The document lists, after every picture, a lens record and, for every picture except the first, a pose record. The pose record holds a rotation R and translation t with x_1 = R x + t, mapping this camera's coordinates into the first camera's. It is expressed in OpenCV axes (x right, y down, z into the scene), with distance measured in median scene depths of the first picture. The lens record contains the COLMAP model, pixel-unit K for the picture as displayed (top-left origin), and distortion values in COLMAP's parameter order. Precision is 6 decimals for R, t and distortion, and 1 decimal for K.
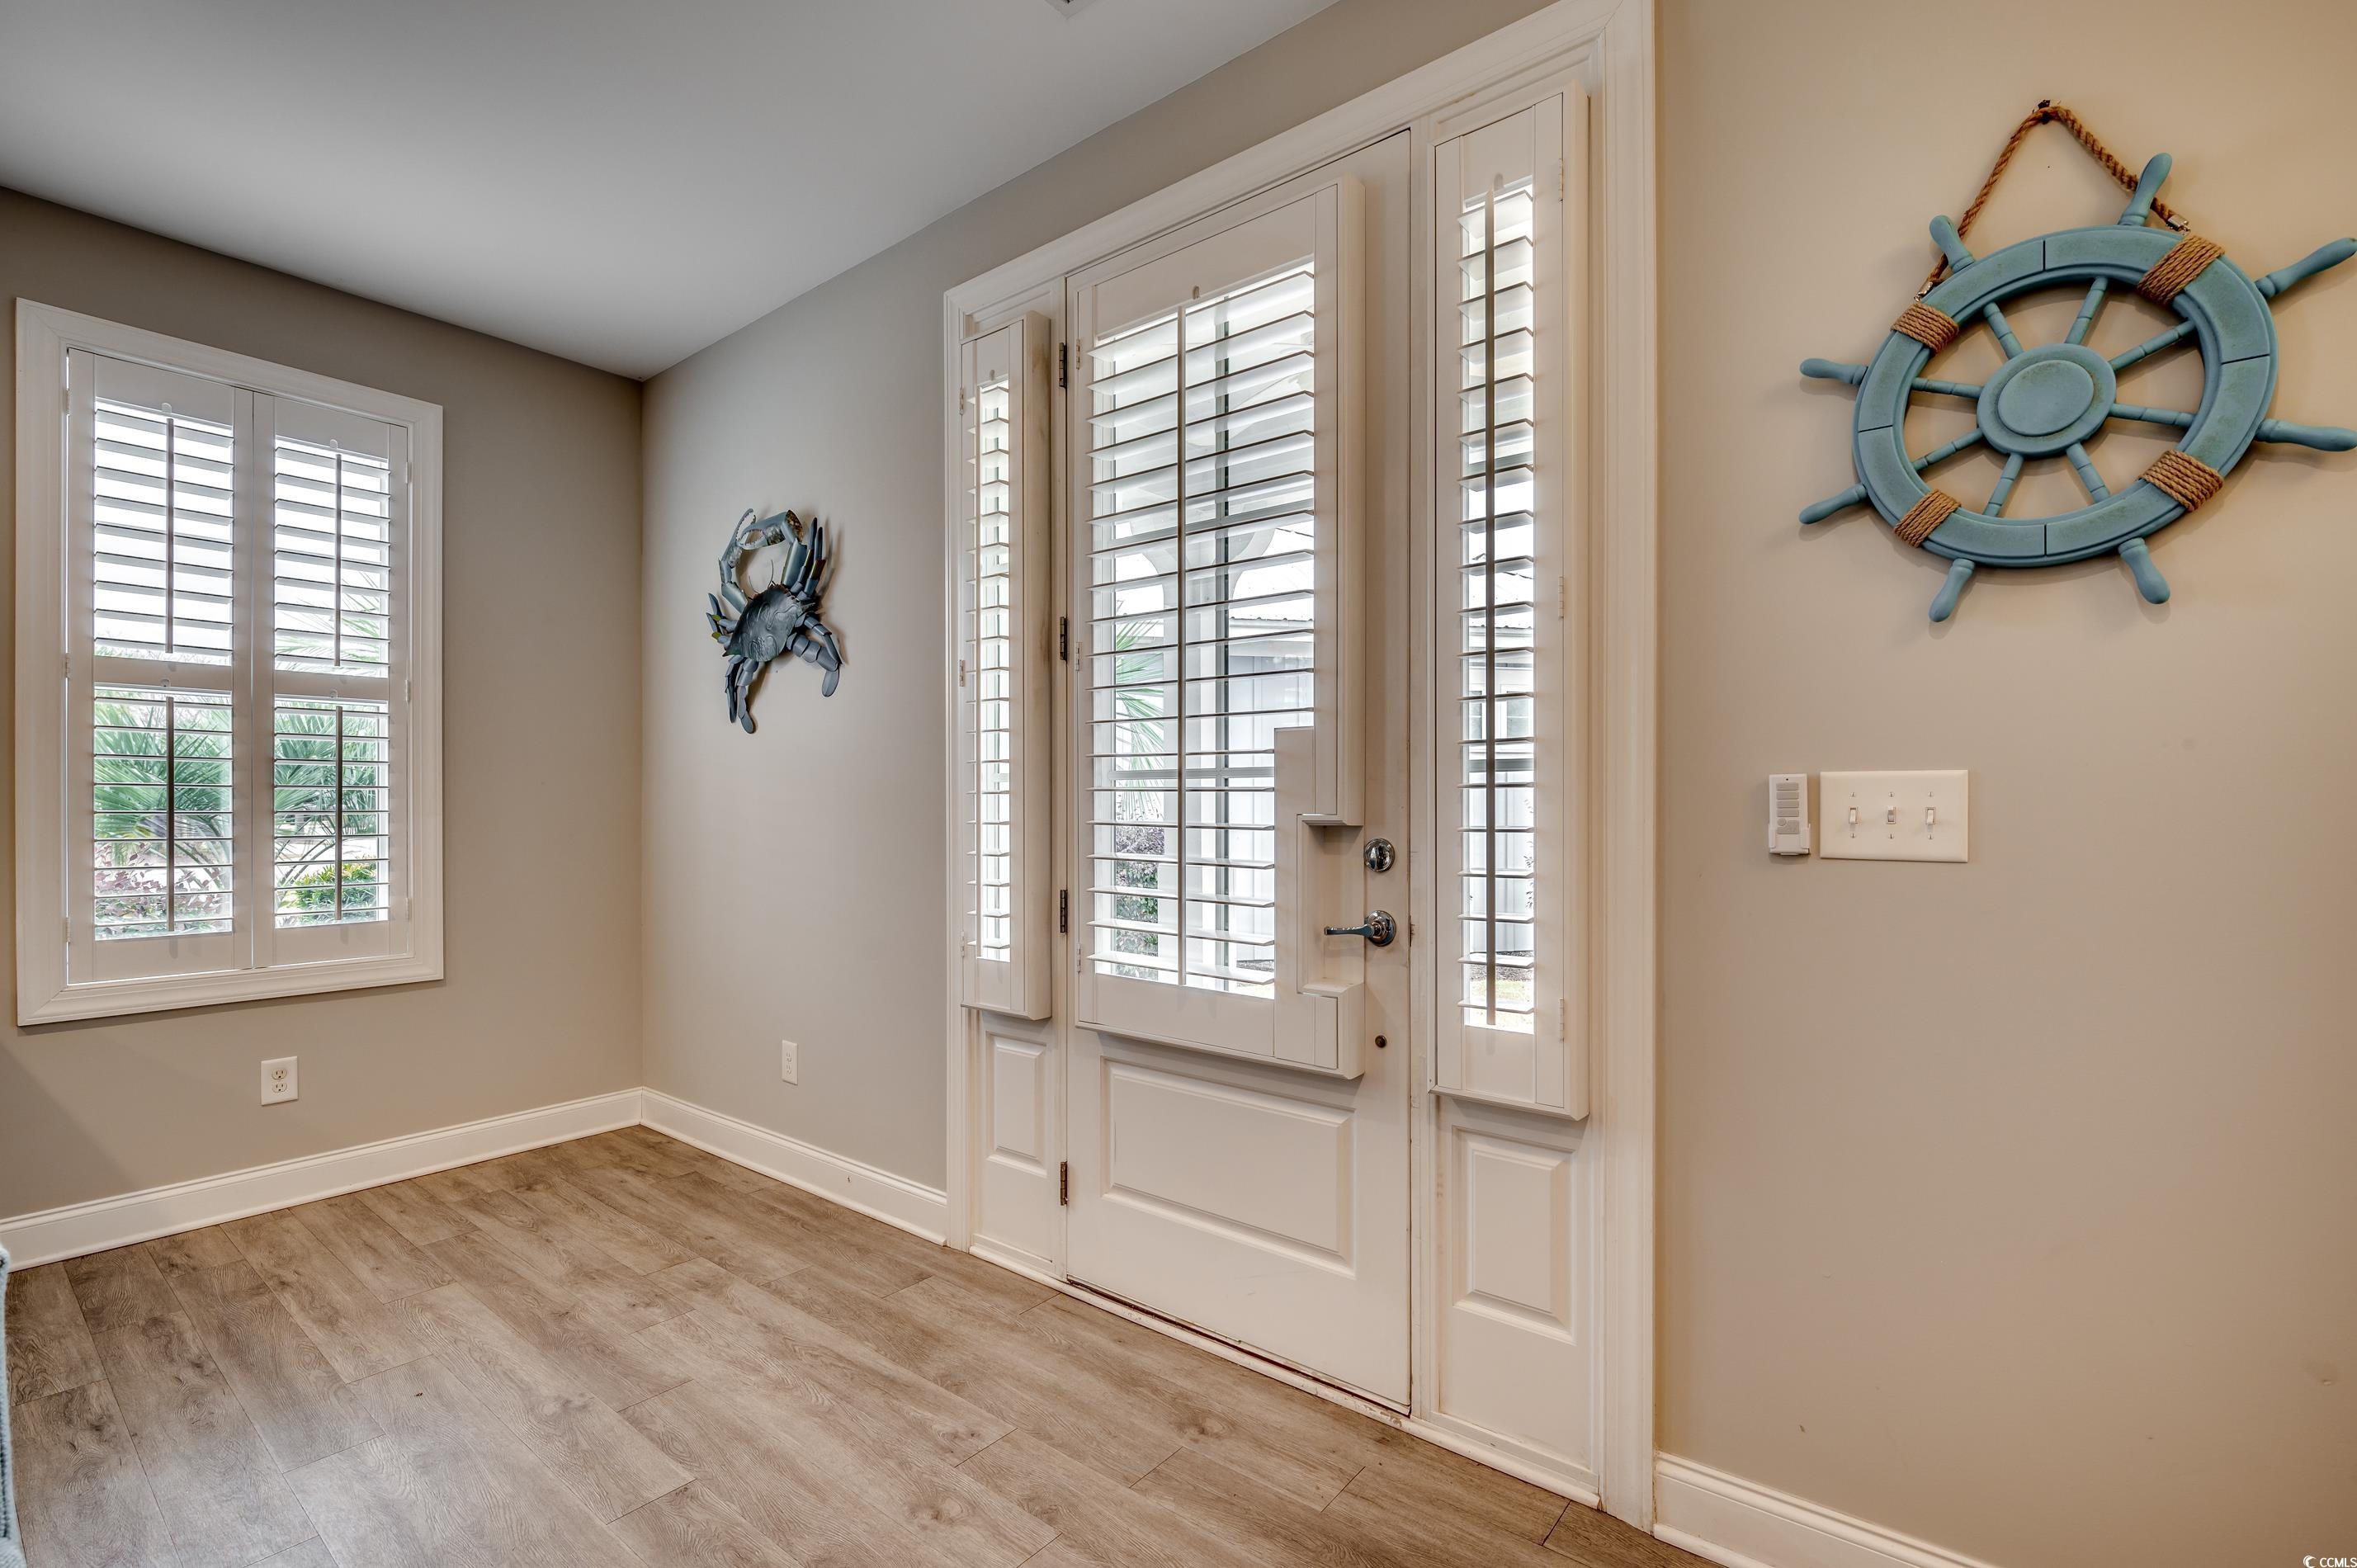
lens RADIAL K [[1052.0, 0, 1183.1], [0, 1052.0, 803.7], [0, 0, 1]] dist [-0.000559, -0.000653]
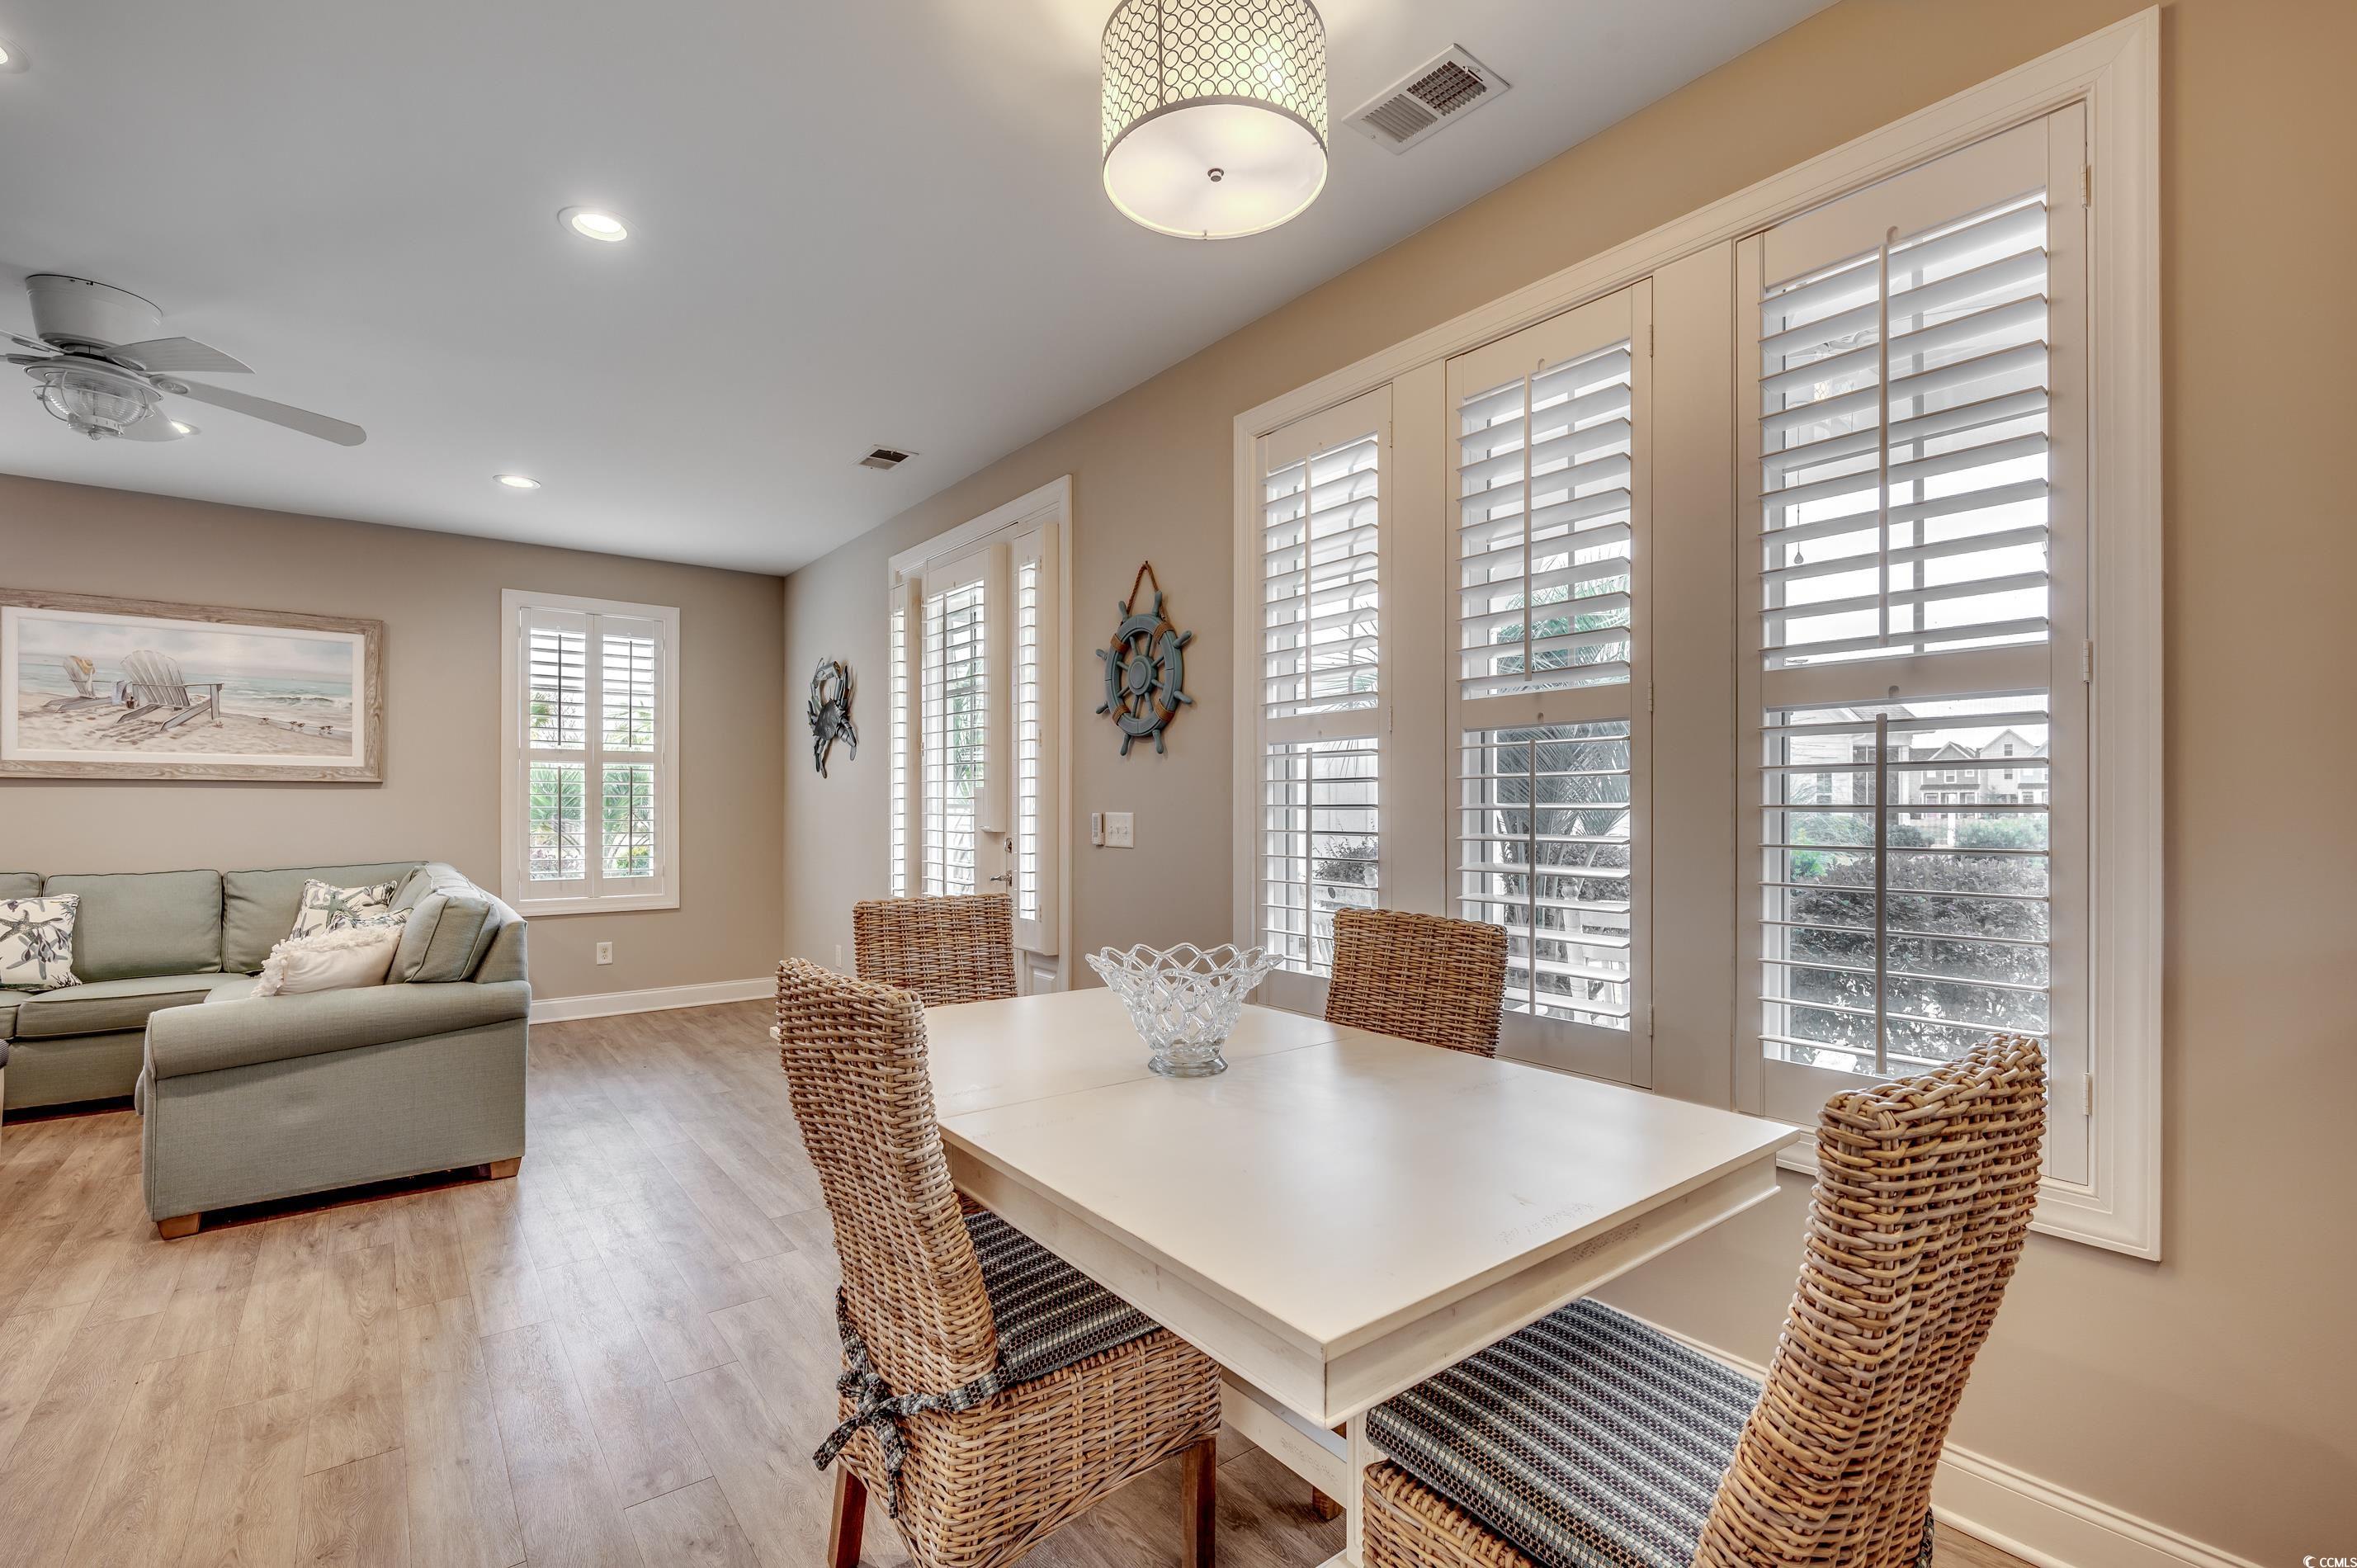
lens RADIAL K [[1052.0, 0, 1177.9], [0, 1052.0, 800.6], [0, 0, 1]] dist [-0.000559, -0.000653]
pose [[0.971813, 0.000470, -0.235753, 1.066963], [-0.001082, 0.999996, -0.002469, -0.040821], [0.235751, 0.002655, 0.971810, -1.094418]]
